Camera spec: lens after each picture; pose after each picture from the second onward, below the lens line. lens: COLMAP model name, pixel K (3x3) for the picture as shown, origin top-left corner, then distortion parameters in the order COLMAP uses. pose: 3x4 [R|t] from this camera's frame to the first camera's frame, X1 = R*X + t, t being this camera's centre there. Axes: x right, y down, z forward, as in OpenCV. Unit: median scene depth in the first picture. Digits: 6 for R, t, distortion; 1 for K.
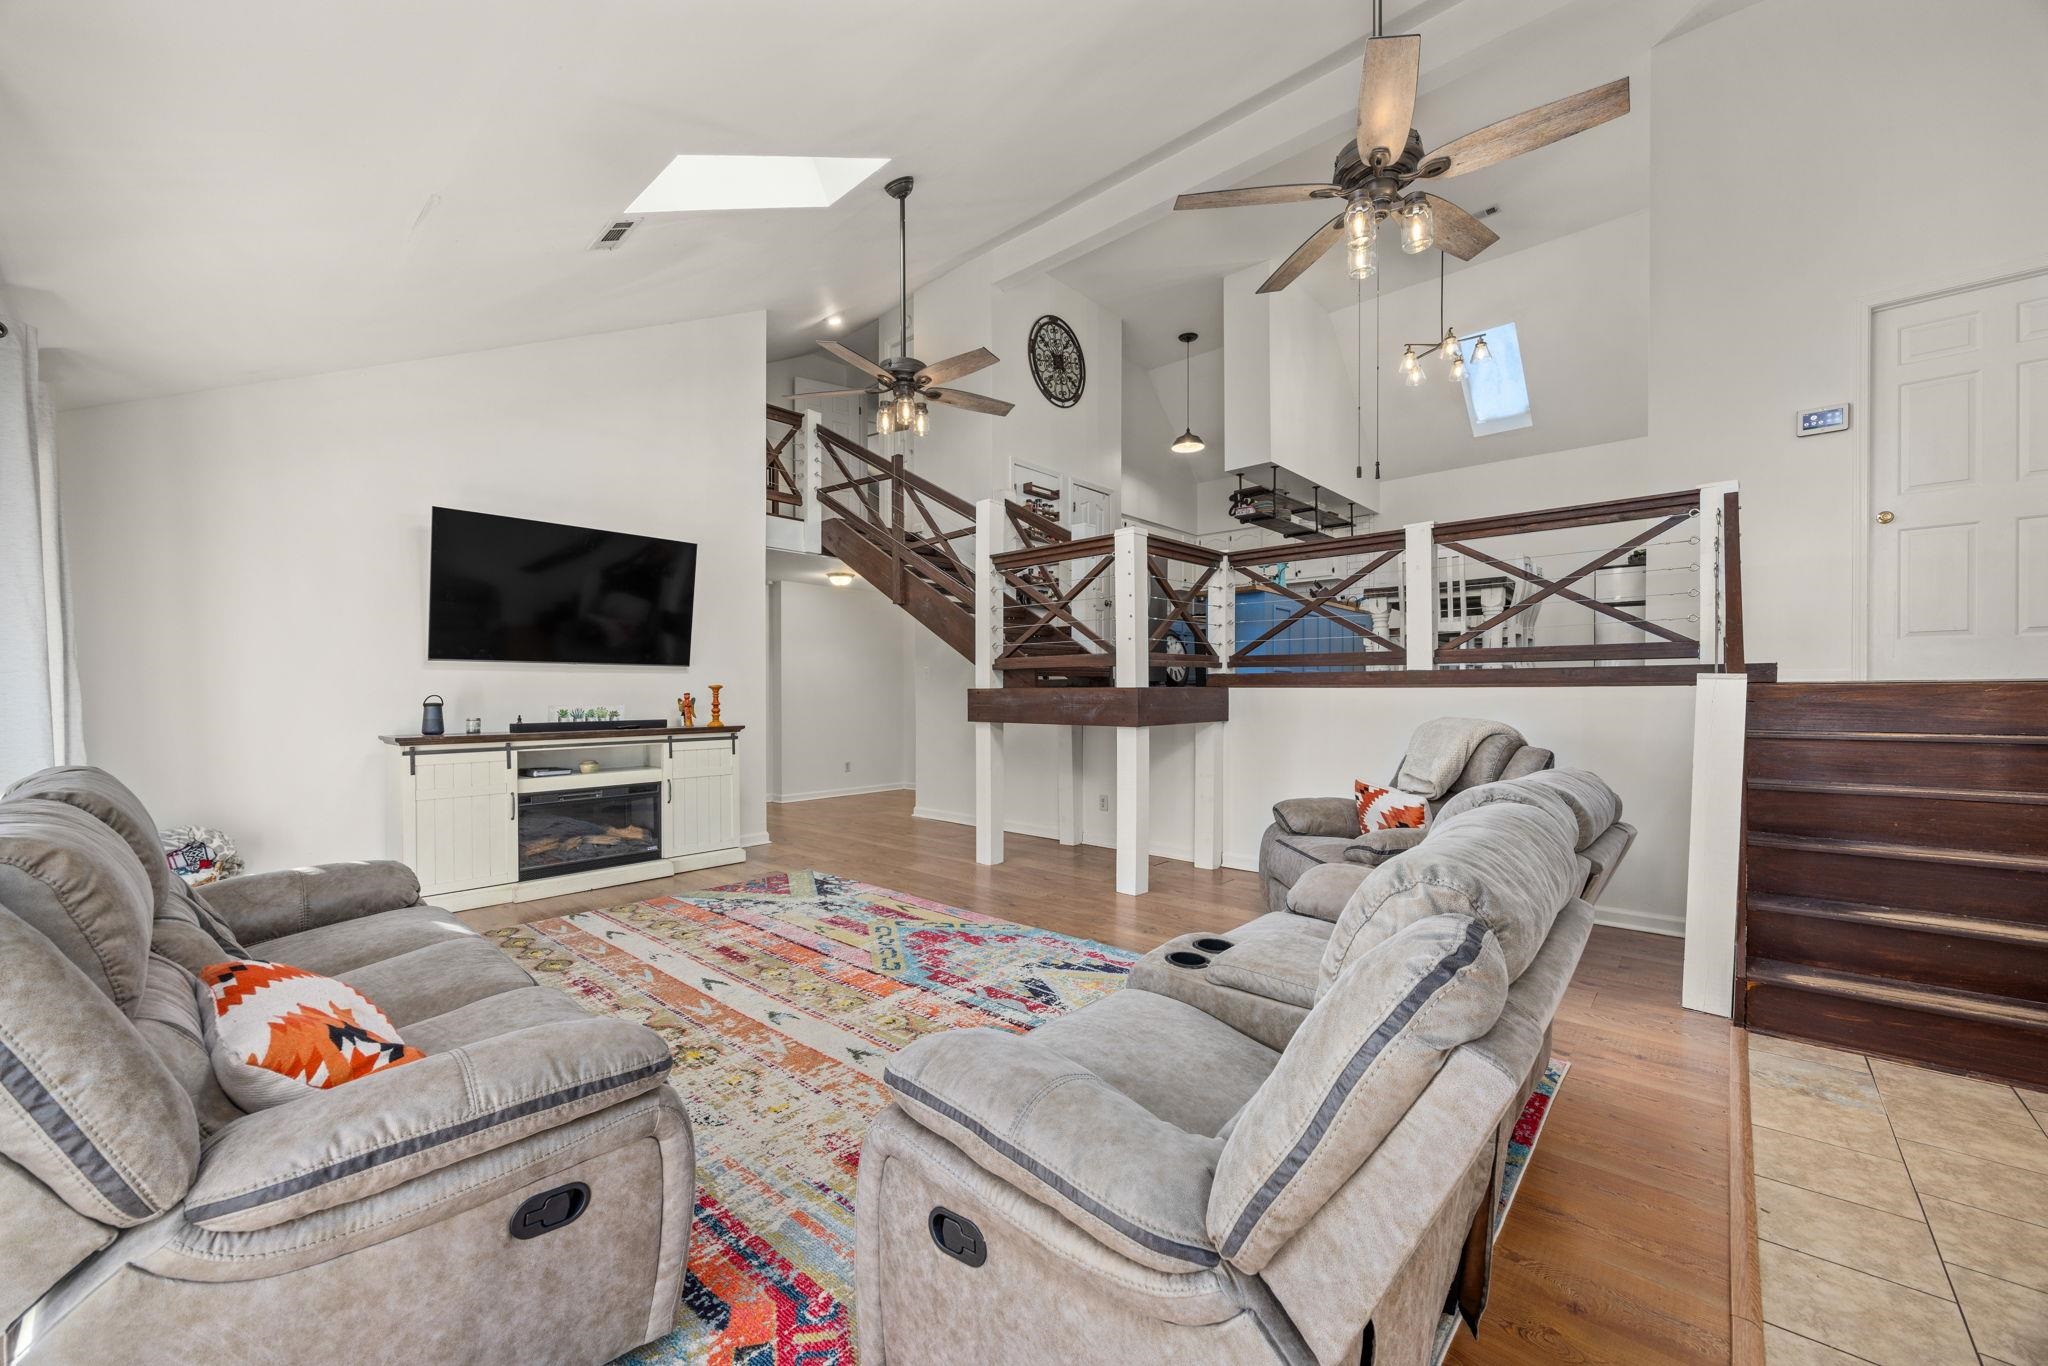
lens RADIAL K [[786.7, 0, 1028.5], [0, 786.7, 696.9], [0, 0, 1]] dist [-0.002038, -0.000596]
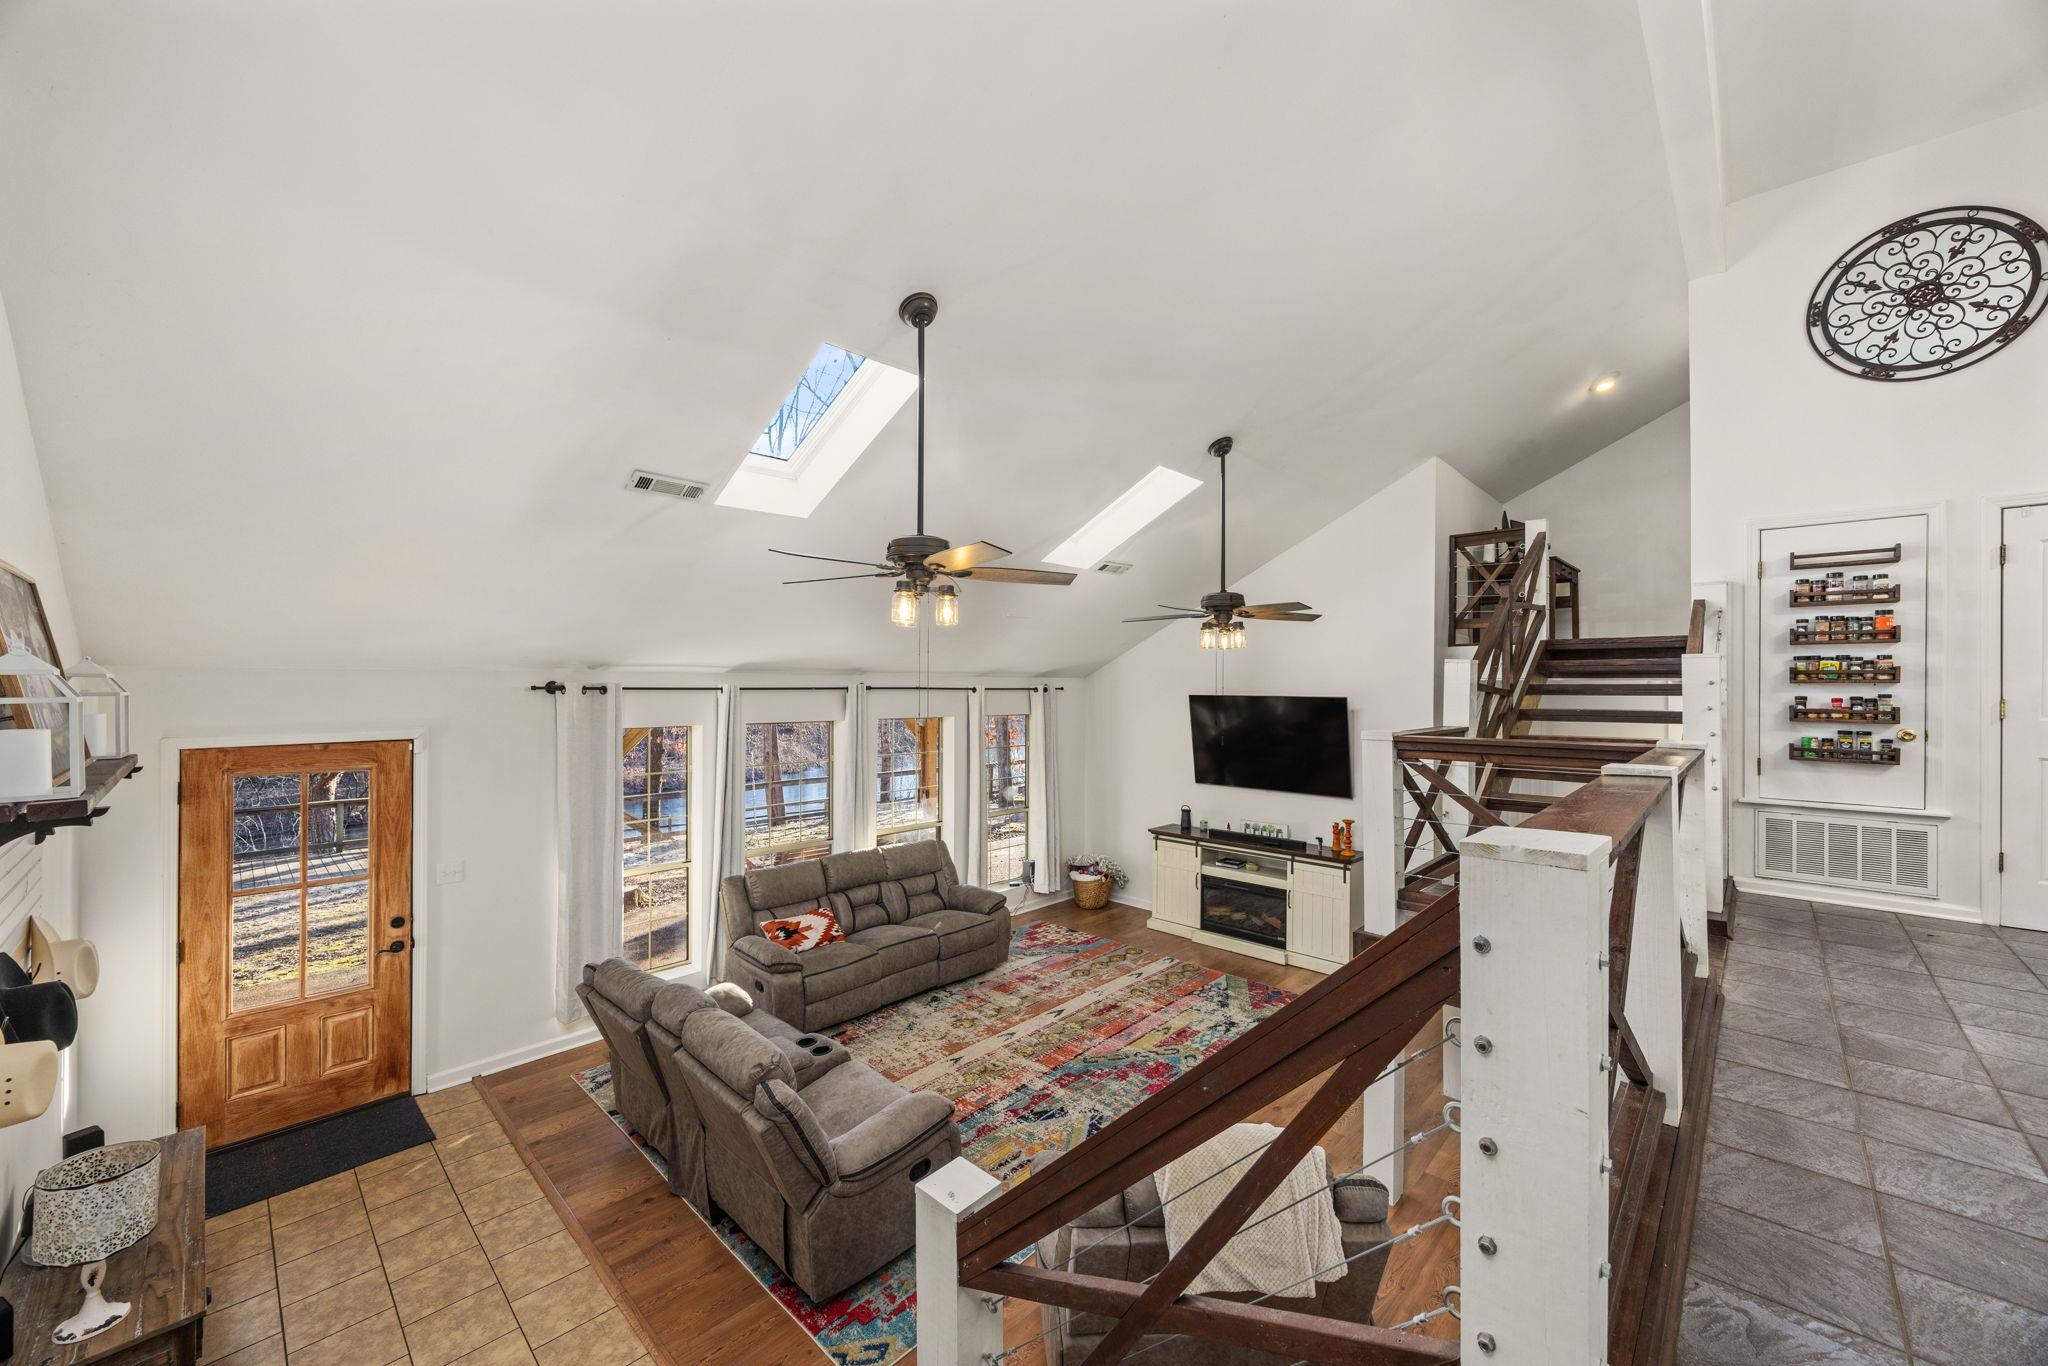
lens RADIAL K [[780.3, 0, 1025.7], [0, 780.3, 679.4], [0, 0, 1]] dist [-0.001459, 0.000185]
pose [[-0.027708, -0.001945, -0.999614, 1.029273], [-0.008192, 0.999965, -0.001719, -0.289914], [0.999582, 0.008142, -0.027723, 0.738503]]
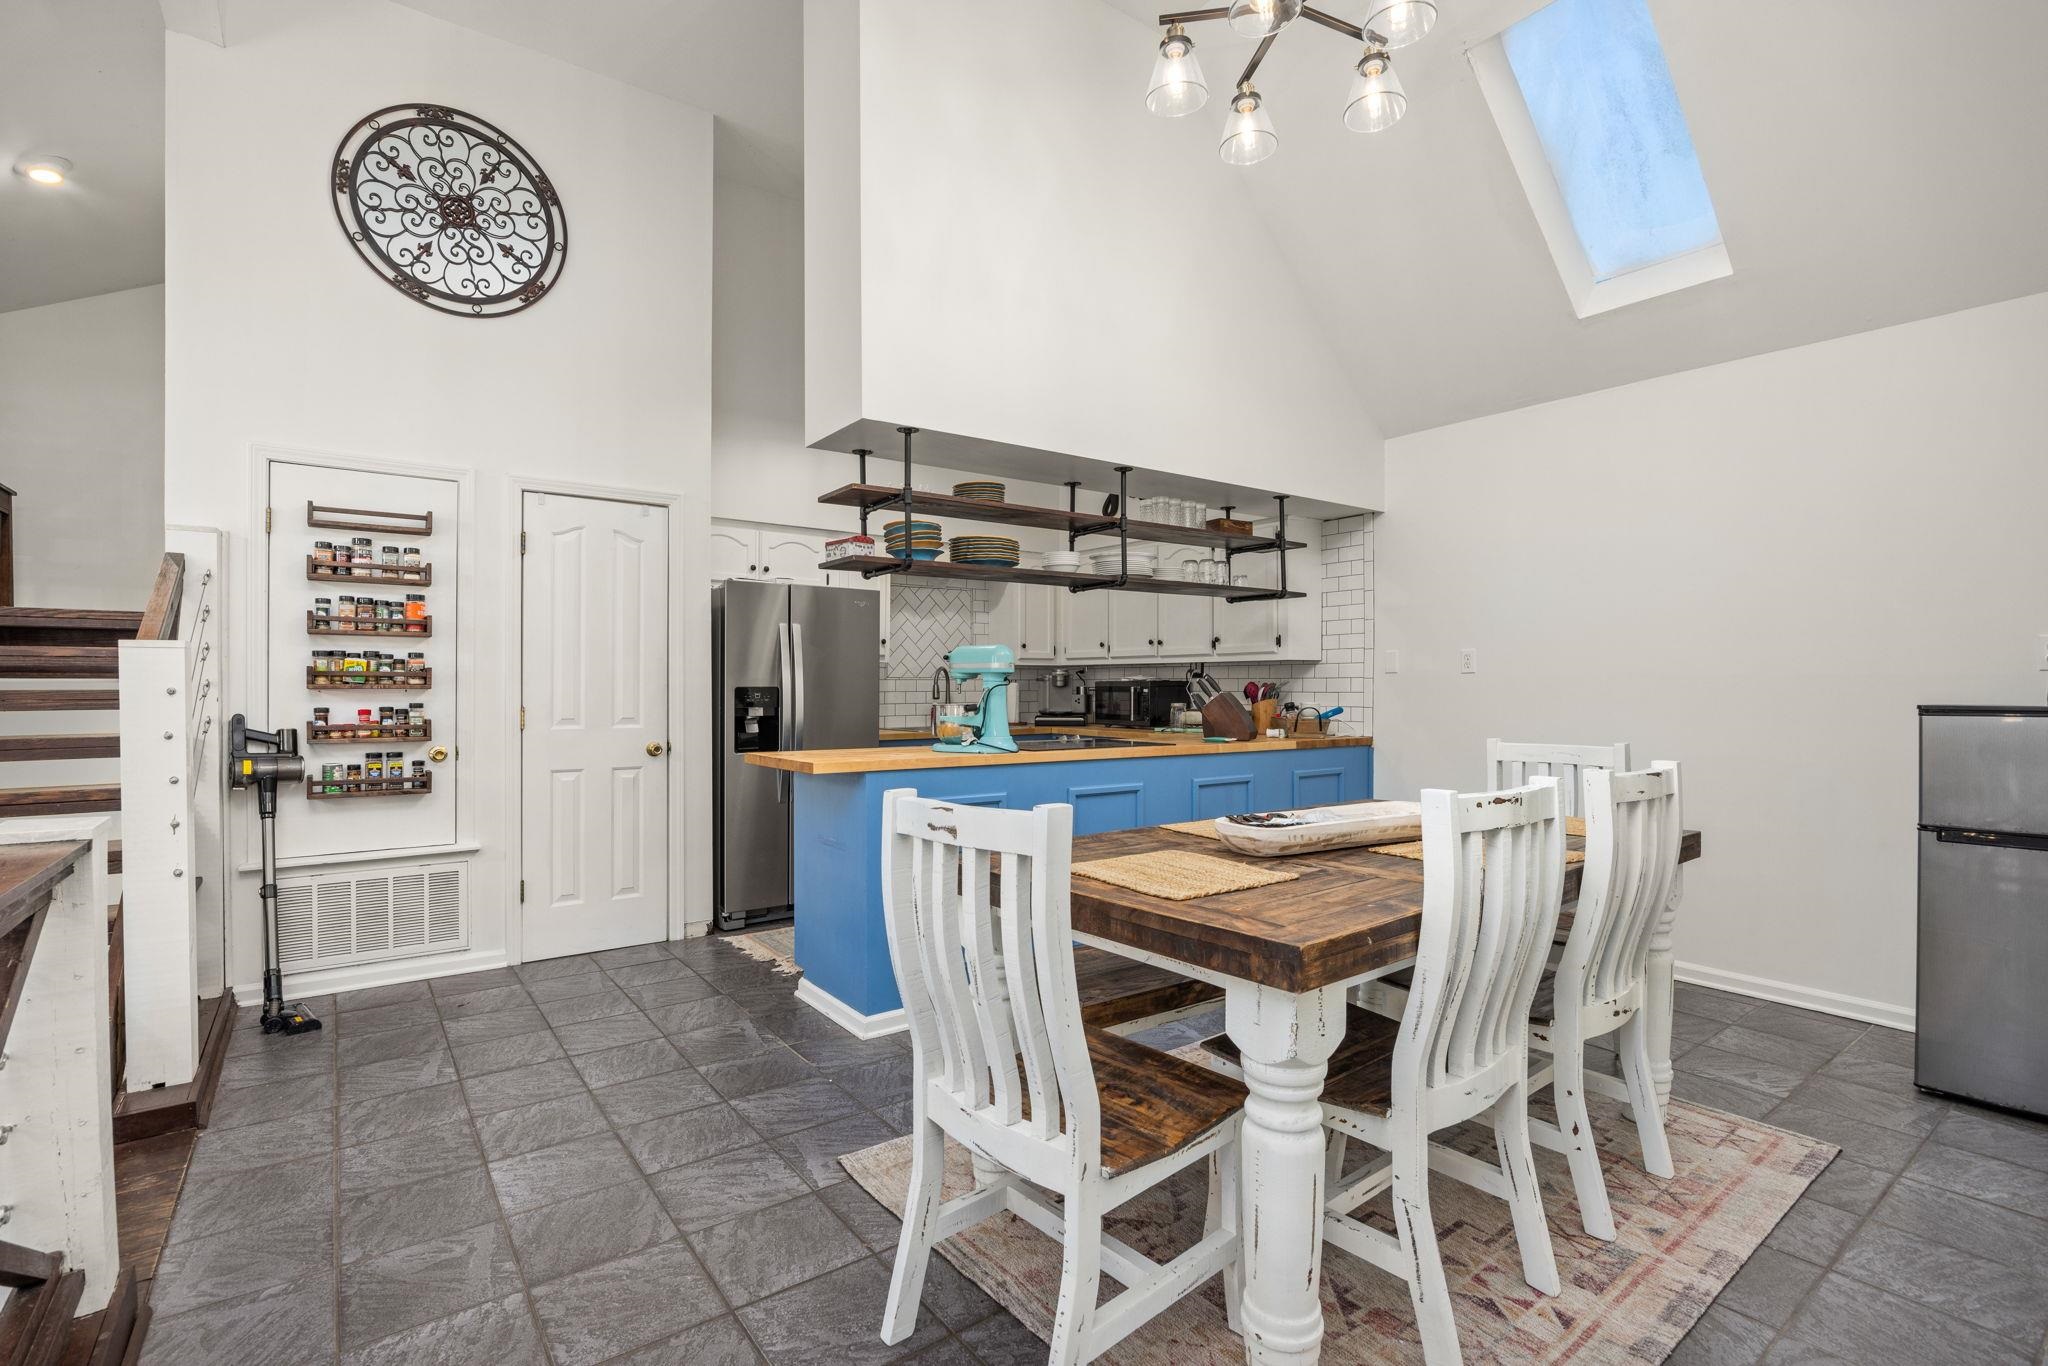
lens RADIAL K [[927.0, 0, 1023.0], [0, 927.0, 691.4], [0, 0, 1]] dist [-0.016458, 0.000758]
pose [[0.979728, 0.006668, -0.200222, 0.790114], [-0.006162, 0.999976, 0.003152, -0.299546], [0.200238, -0.001854, 0.979745, 1.018052]]
